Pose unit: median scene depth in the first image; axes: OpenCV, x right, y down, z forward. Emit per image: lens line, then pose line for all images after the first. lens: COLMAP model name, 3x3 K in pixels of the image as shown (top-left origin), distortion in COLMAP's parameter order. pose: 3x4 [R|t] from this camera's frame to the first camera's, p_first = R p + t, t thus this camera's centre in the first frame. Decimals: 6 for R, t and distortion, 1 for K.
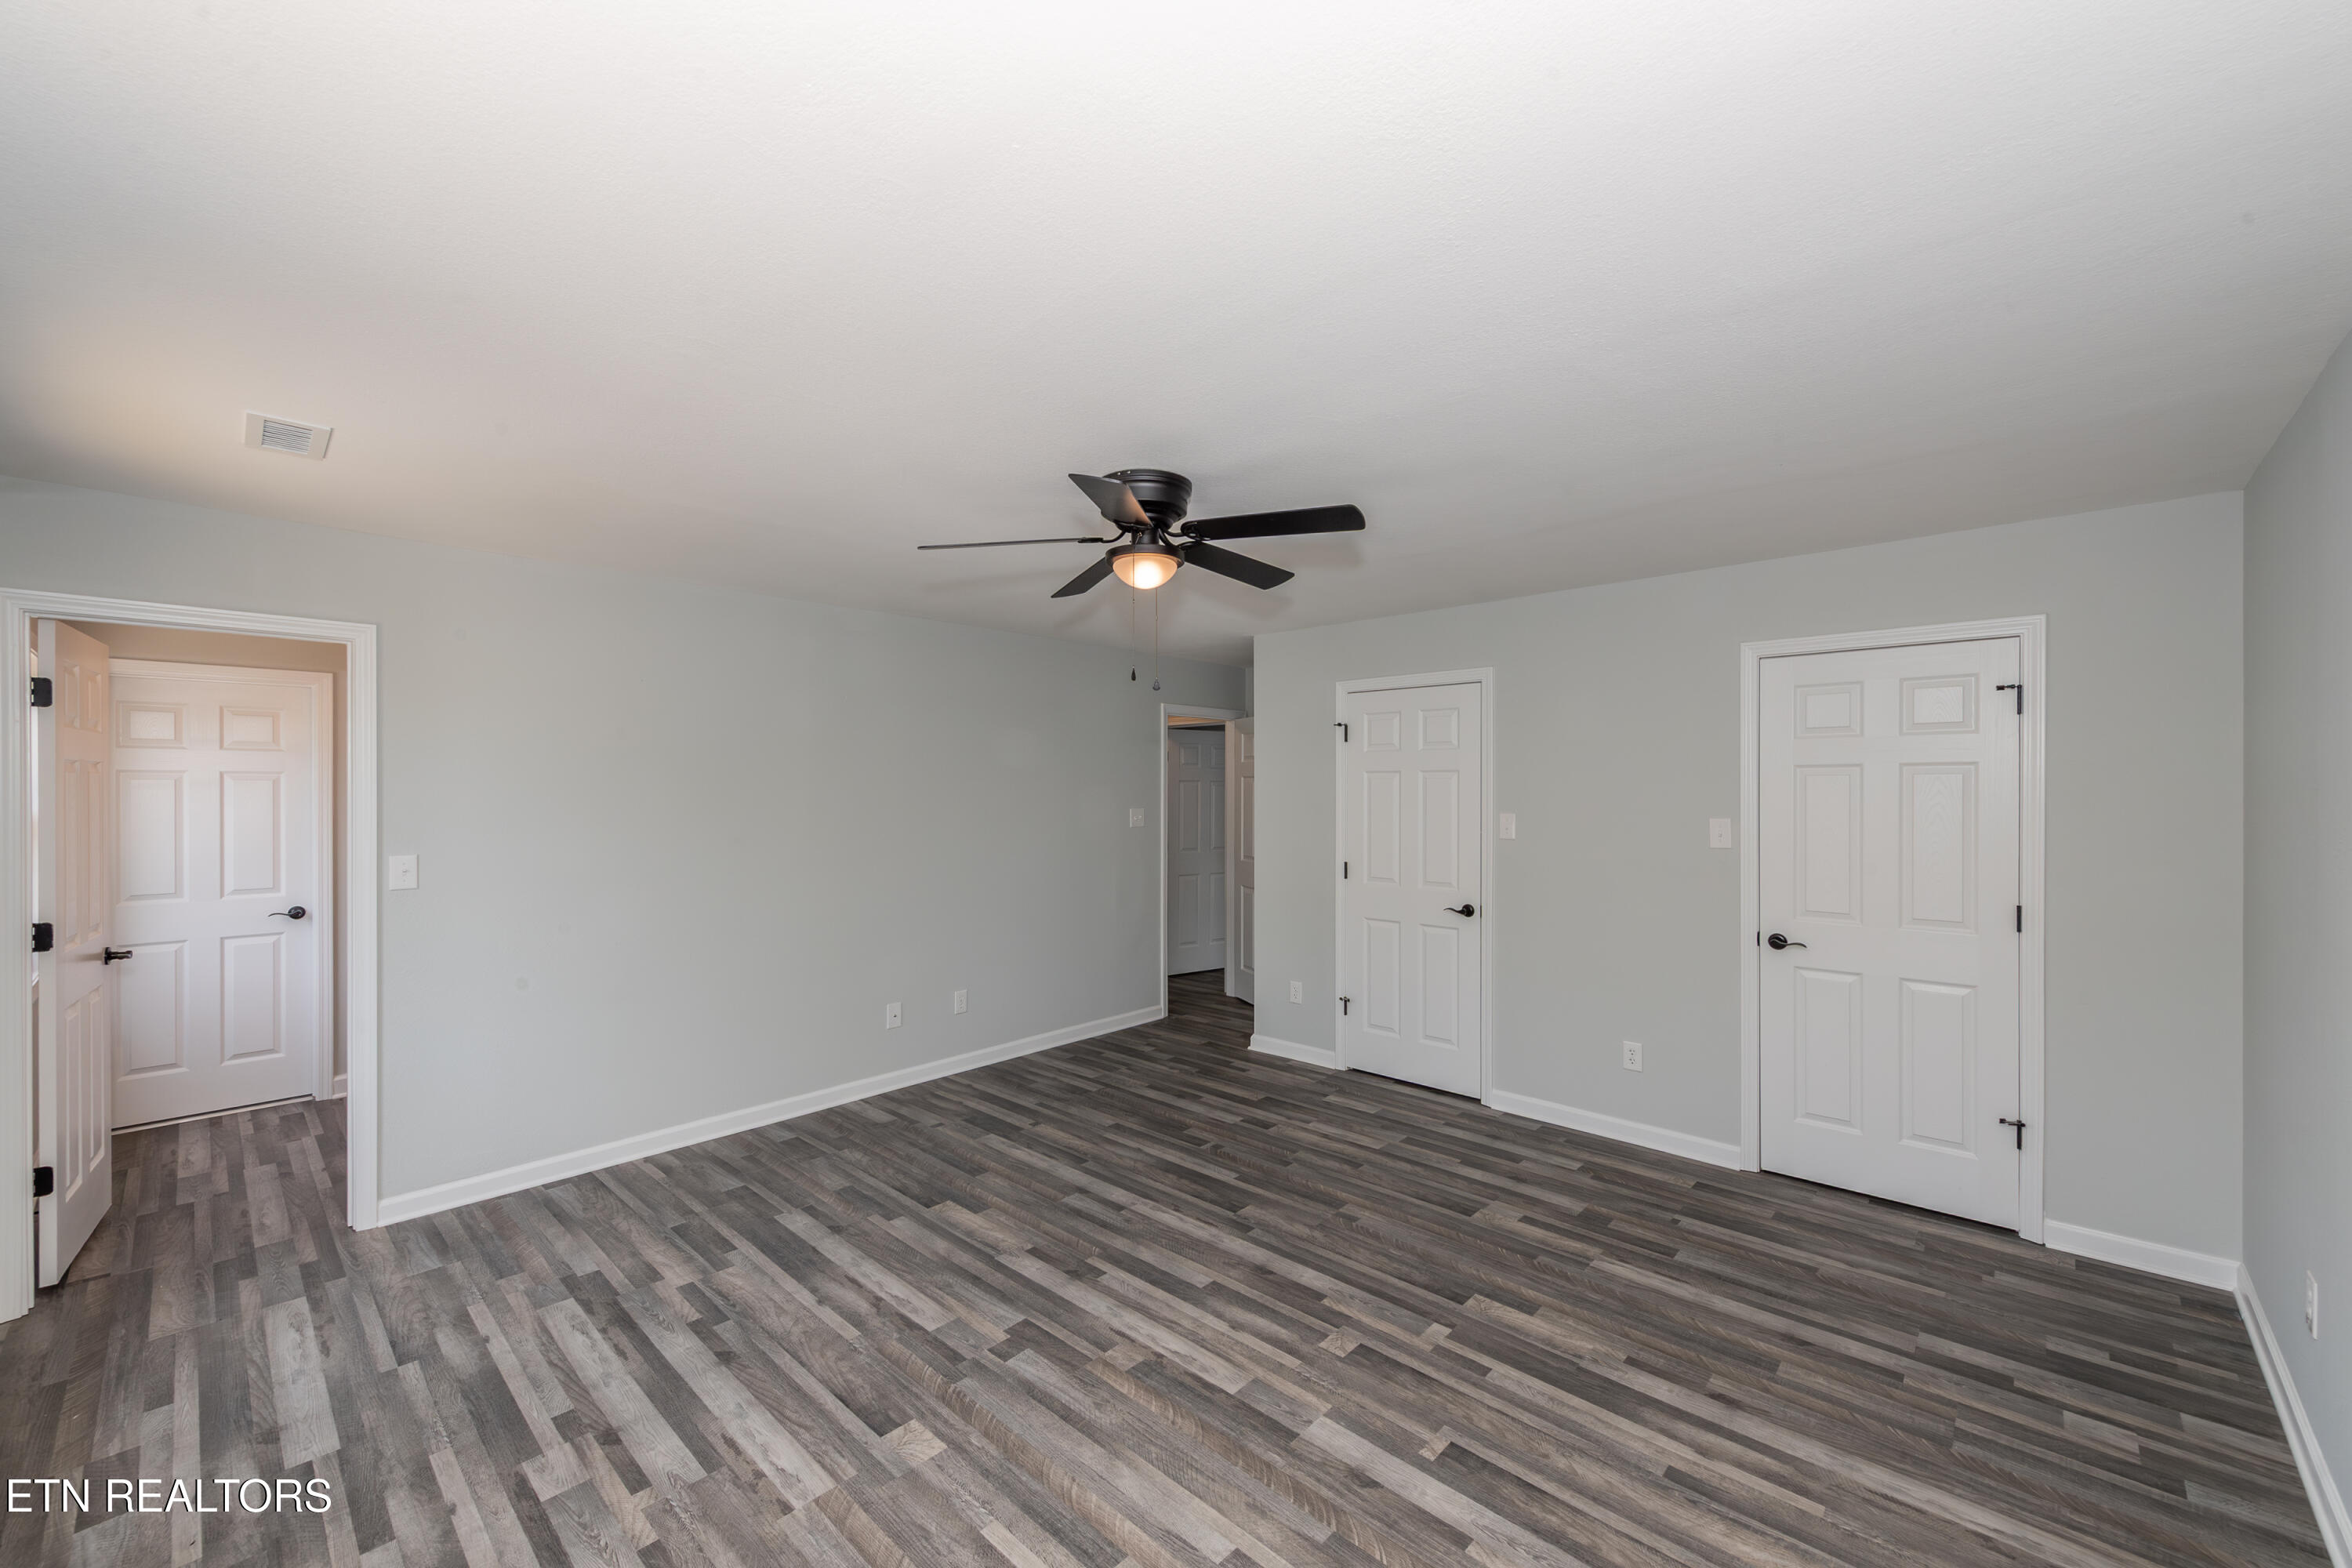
lens RADIAL K [[932.3, 0, 1176.0], [0, 932.3, 784.0], [0, 0, 1]] dist [-0.000106, -0.000241]
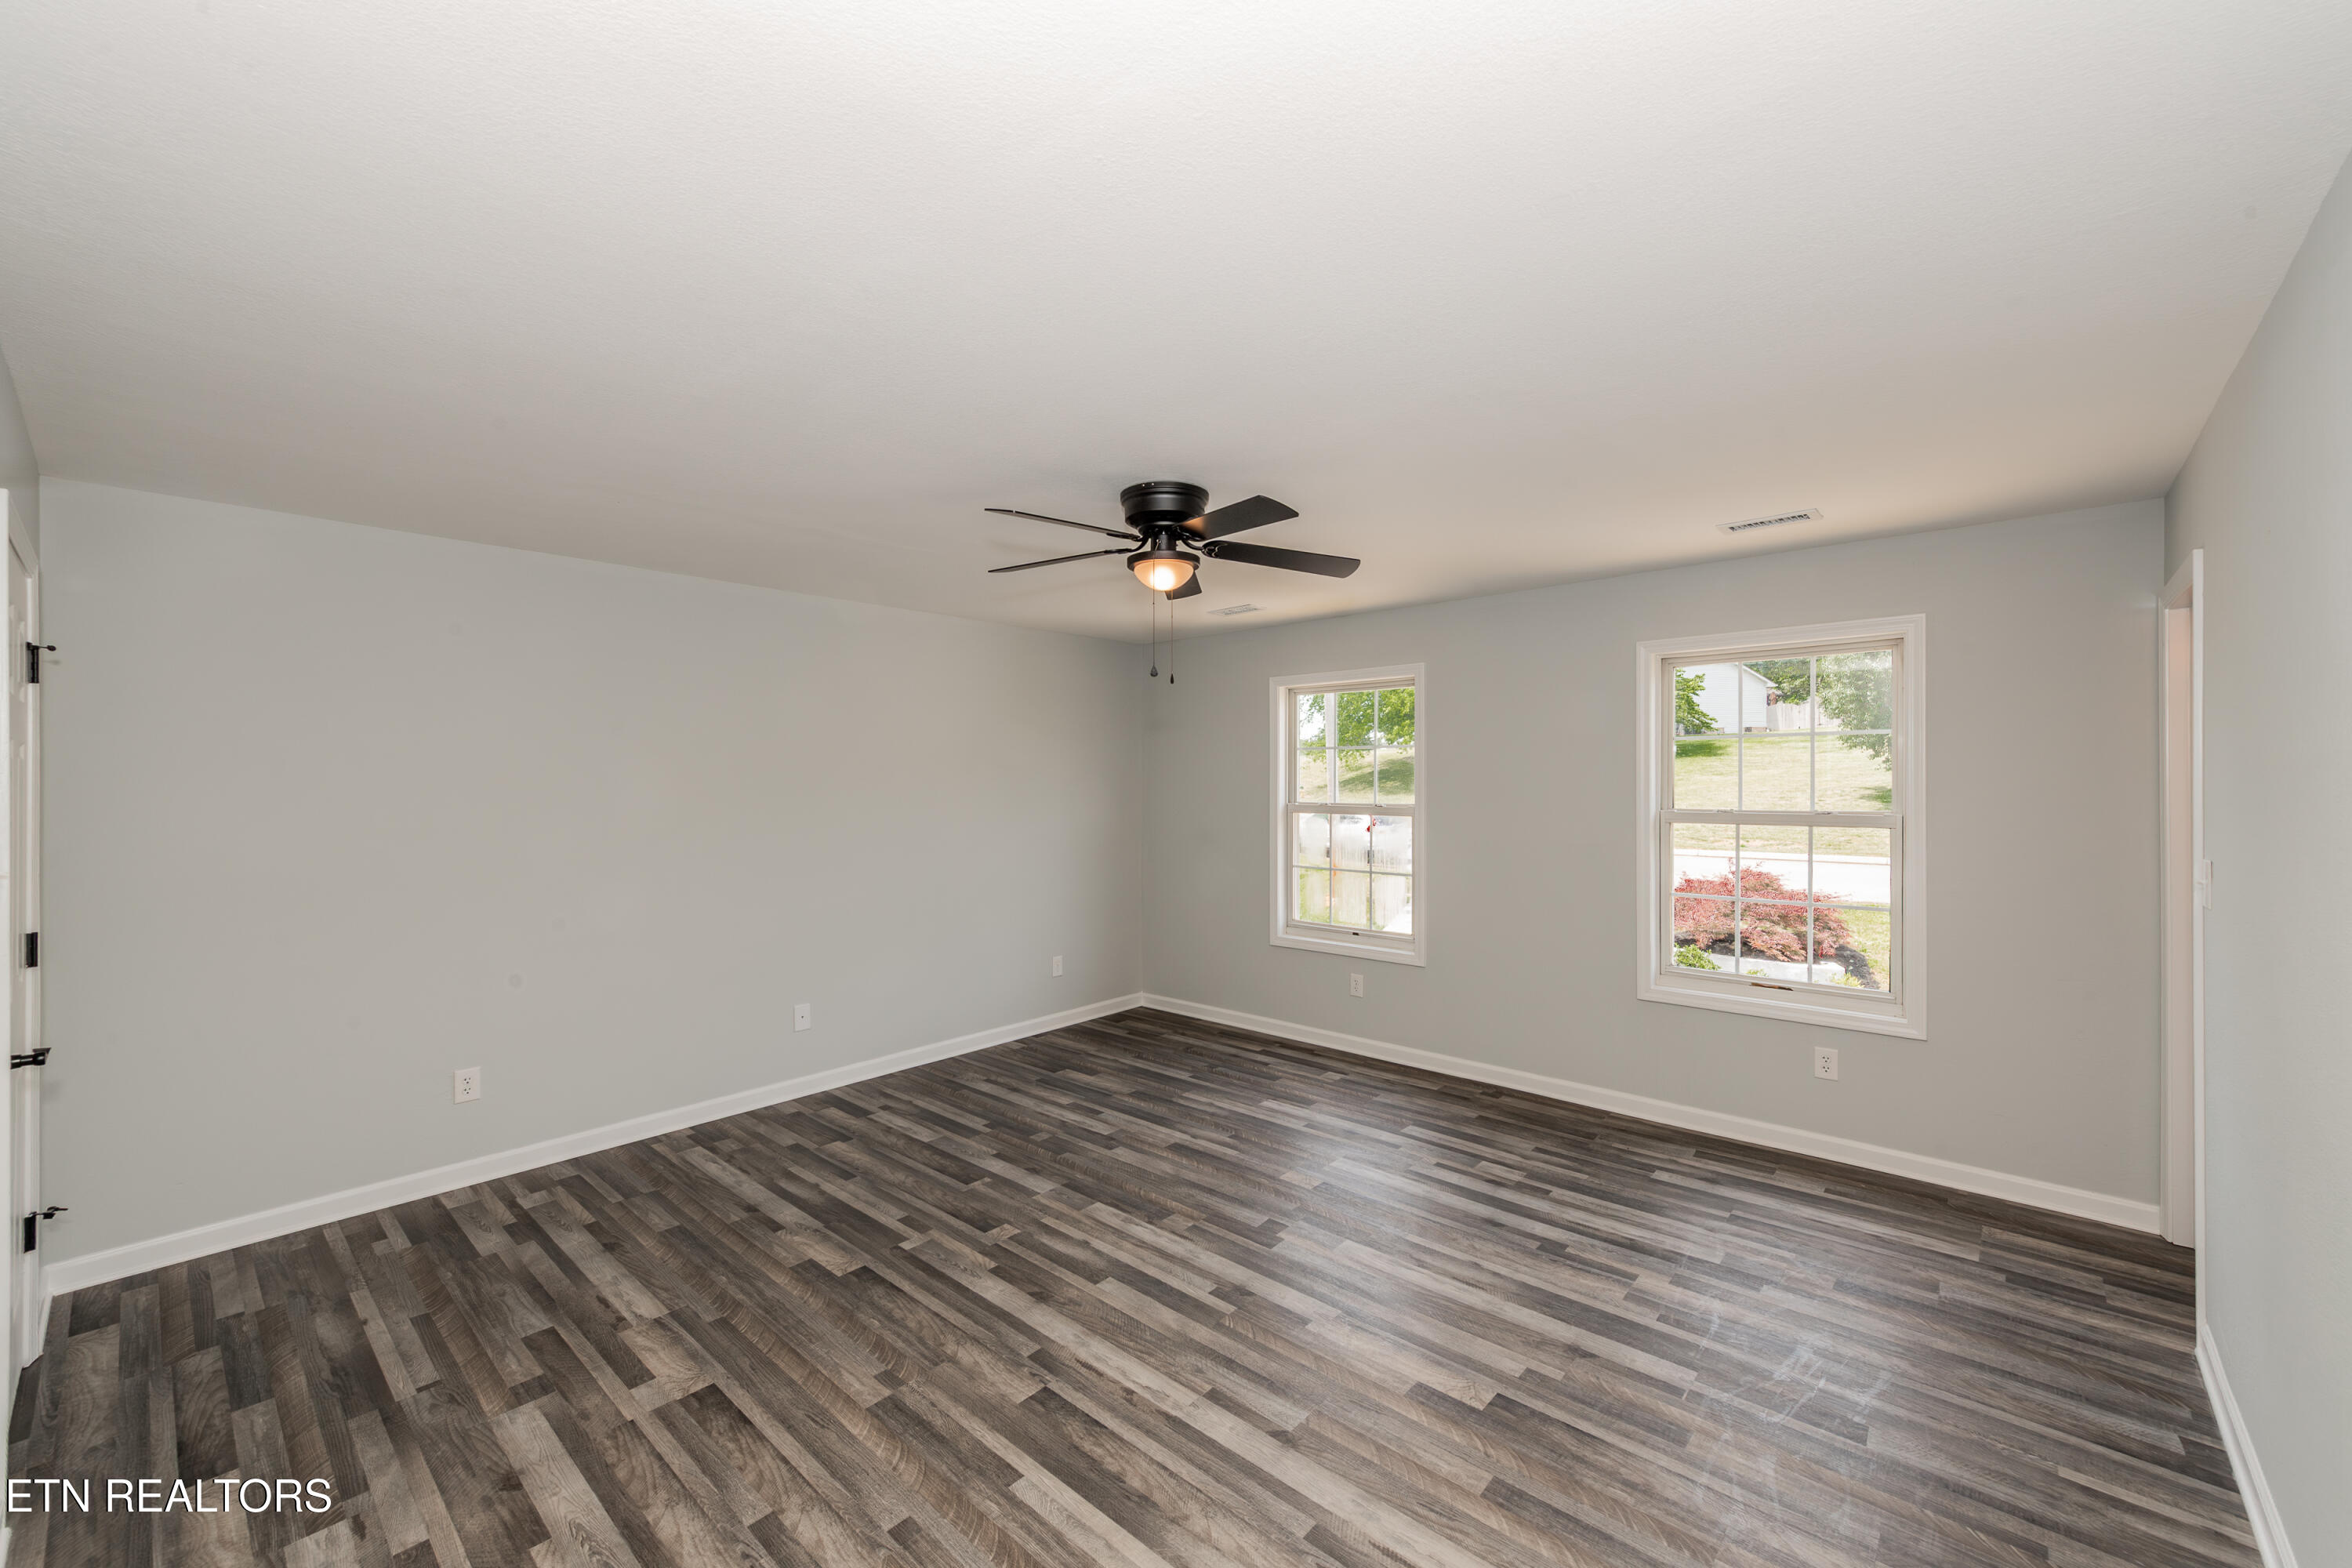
lens RADIAL K [[932.3, 0, 1176.0], [0, 932.3, 784.0], [0, 0, 1]] dist [-0.000106, -0.000241]
pose [[-0.999731, 0.005626, -0.022500, -0.024976], [0.005685, 0.999980, -0.002588, 0.017496], [0.022485, -0.002715, -0.999743, 2.068179]]
